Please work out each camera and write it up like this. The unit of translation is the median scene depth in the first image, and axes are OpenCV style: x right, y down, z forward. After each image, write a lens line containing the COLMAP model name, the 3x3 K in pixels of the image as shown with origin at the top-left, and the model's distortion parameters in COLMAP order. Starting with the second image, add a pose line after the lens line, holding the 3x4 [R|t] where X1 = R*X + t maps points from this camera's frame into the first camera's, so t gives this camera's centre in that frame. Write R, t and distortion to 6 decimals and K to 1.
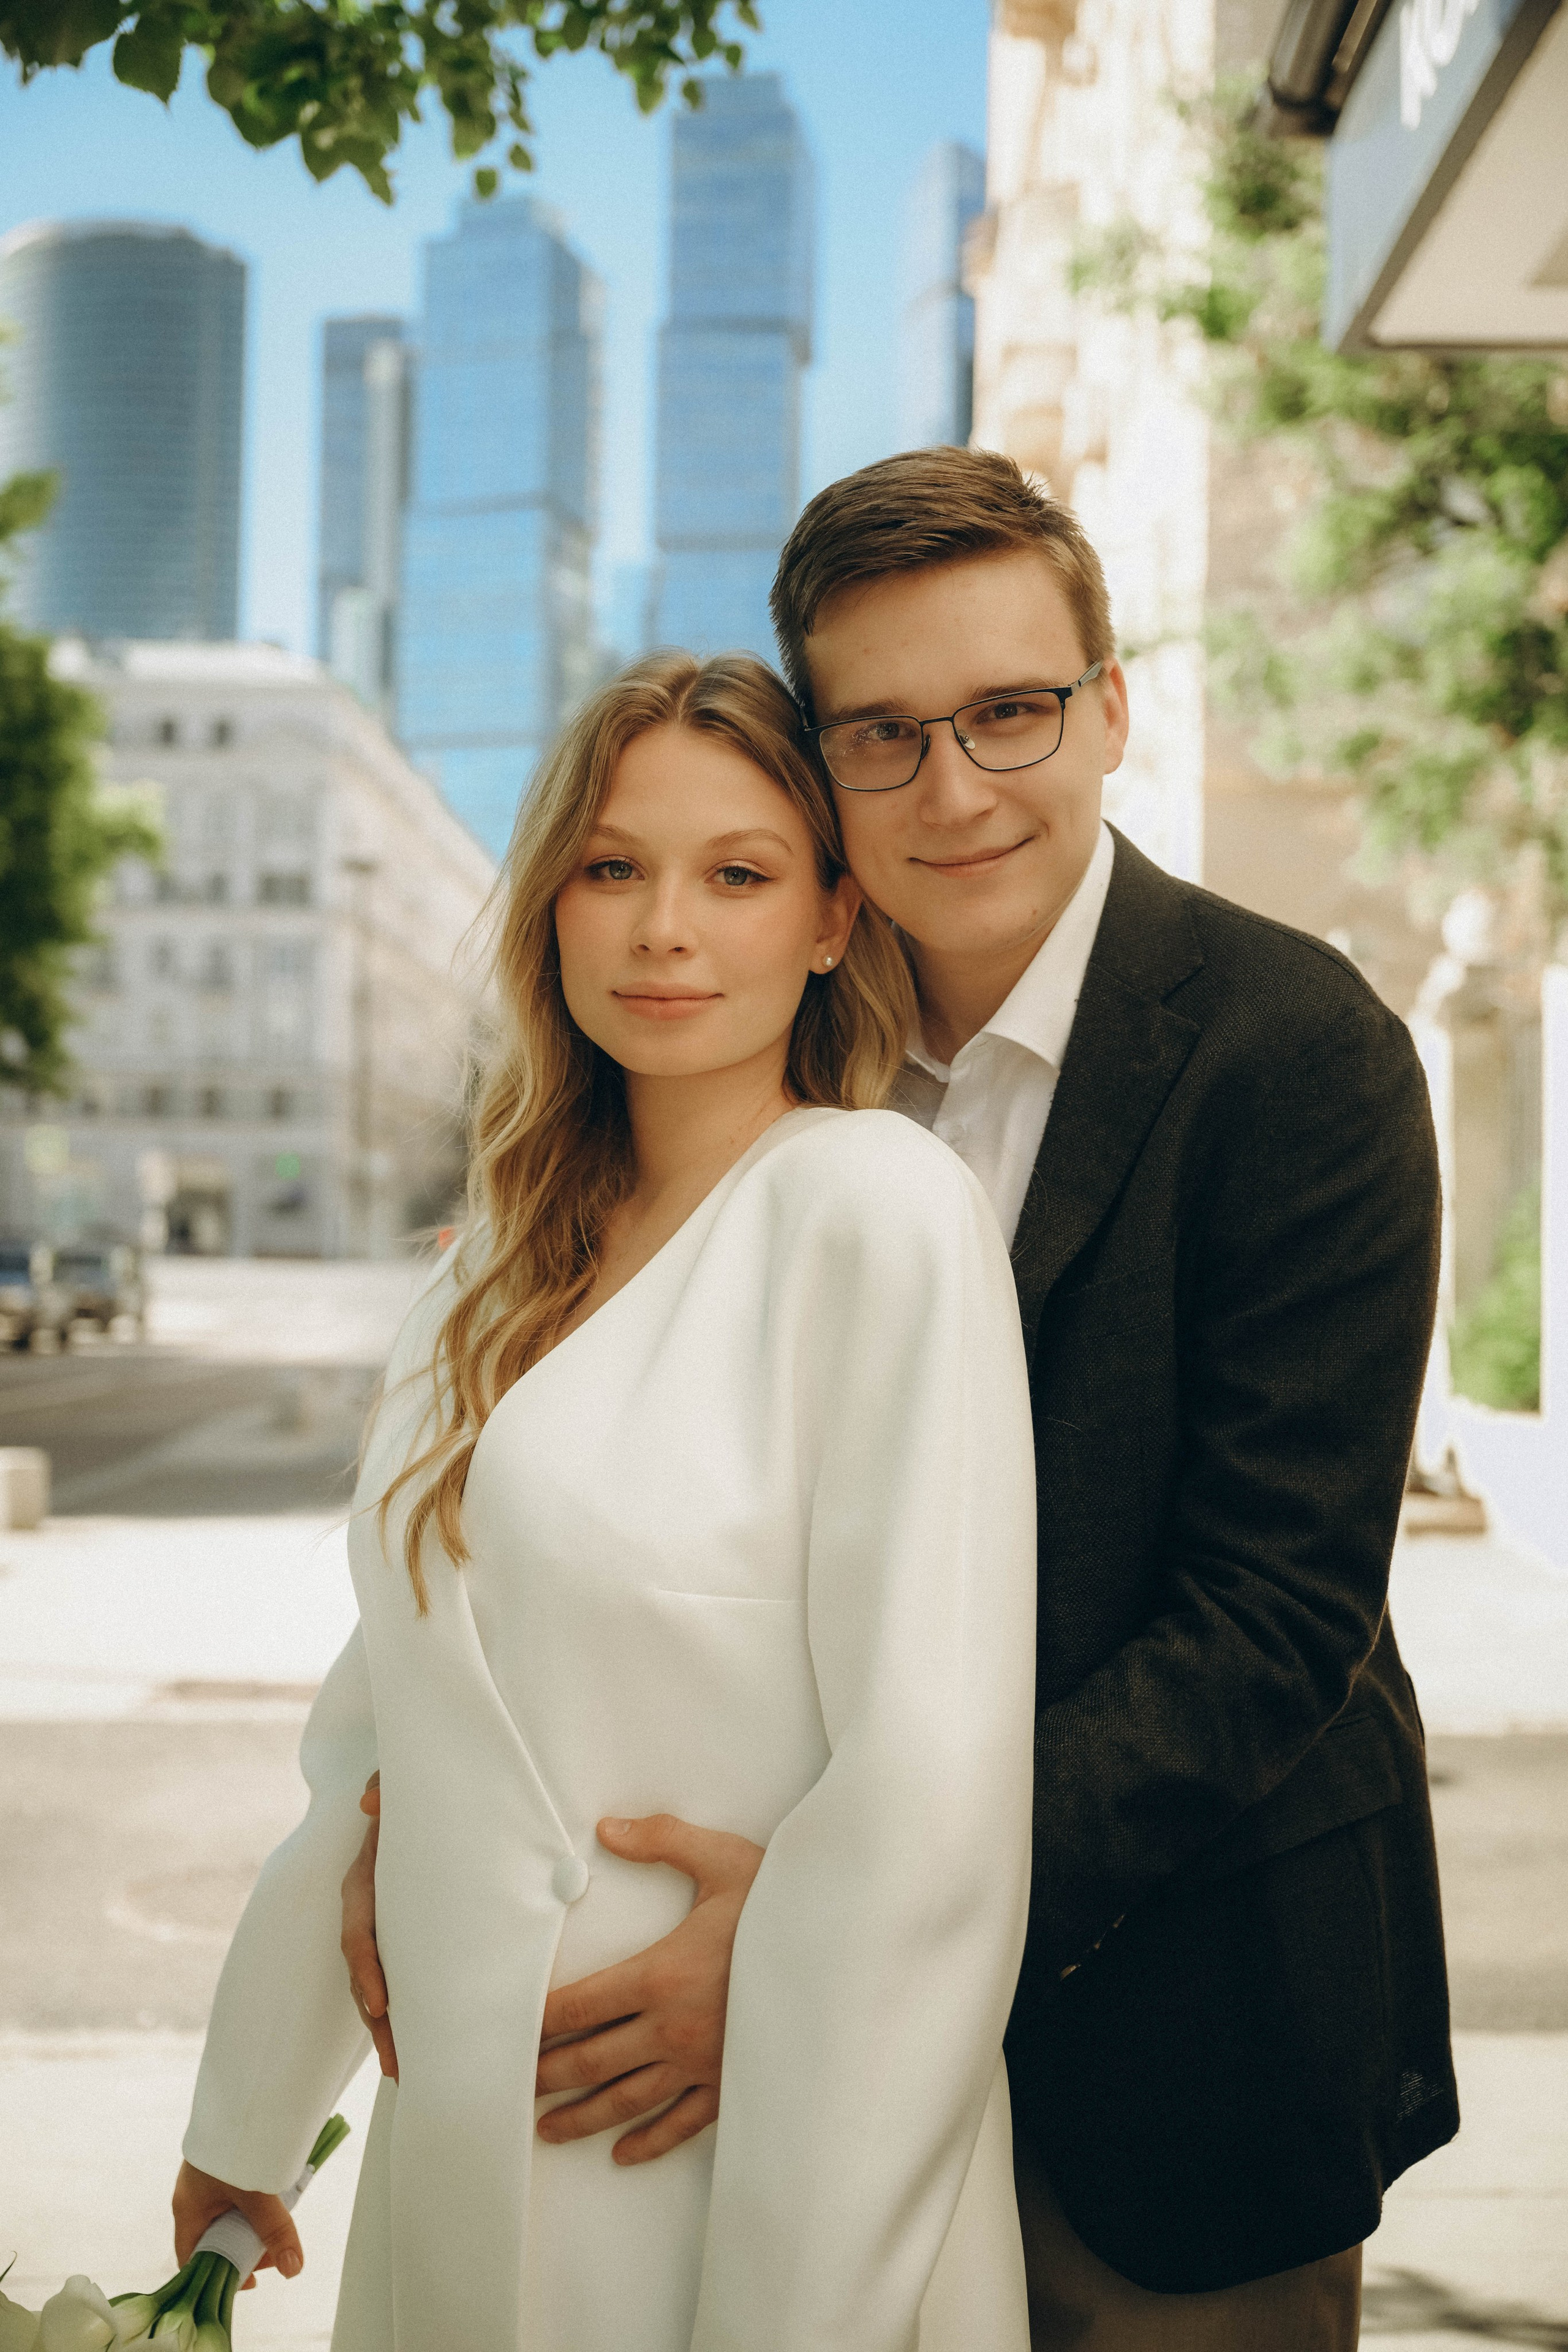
lens RADIAL K [[2676.4, 0, 786.0], [0, 2676.4, 1255.9], [0, 0, 1]] dist [-0.003662, 0.015006]
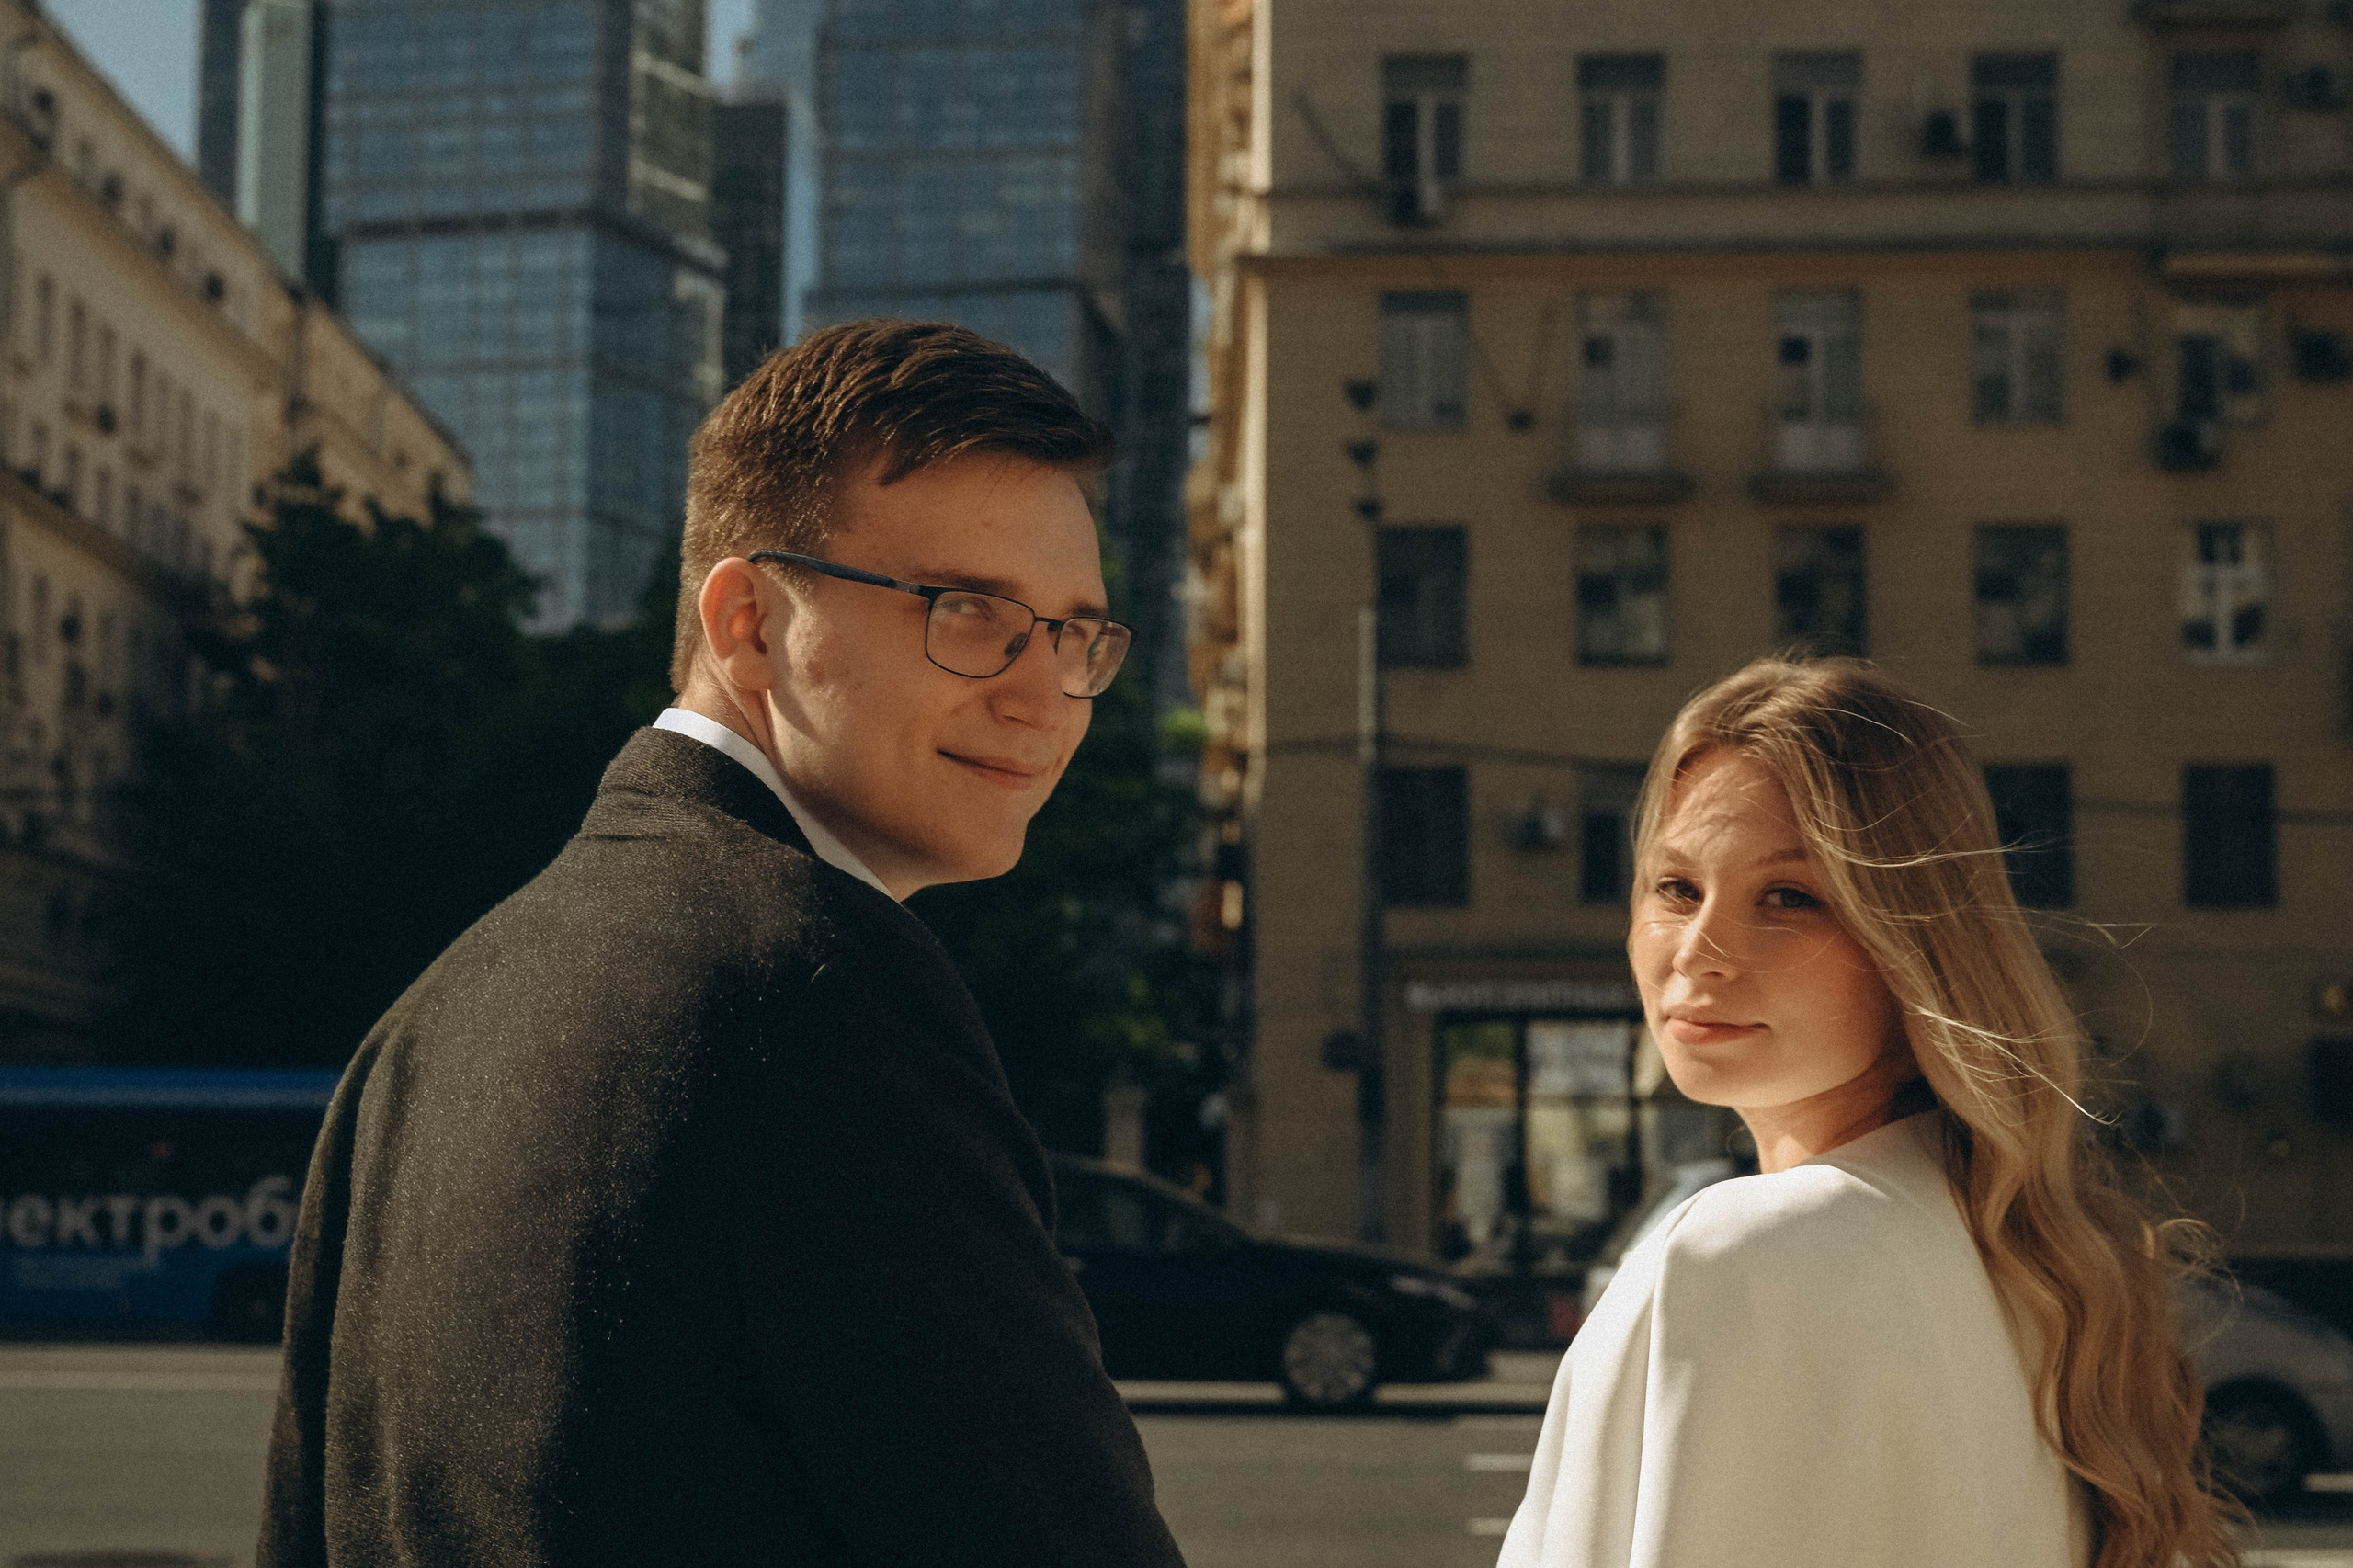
lens RADIAL K [[4648.5, 0, 1179.4], [0, 4648.5, 777.0], [0, 0, 1]] dist [-0.006367, 0.049101]
pose [[0.999835, -0.009886, 0.015262, 0.021414], [0.011296, 0.995393, -0.095210, -0.001596], [-0.014251, 0.095367, 0.995340, 0.472210]]
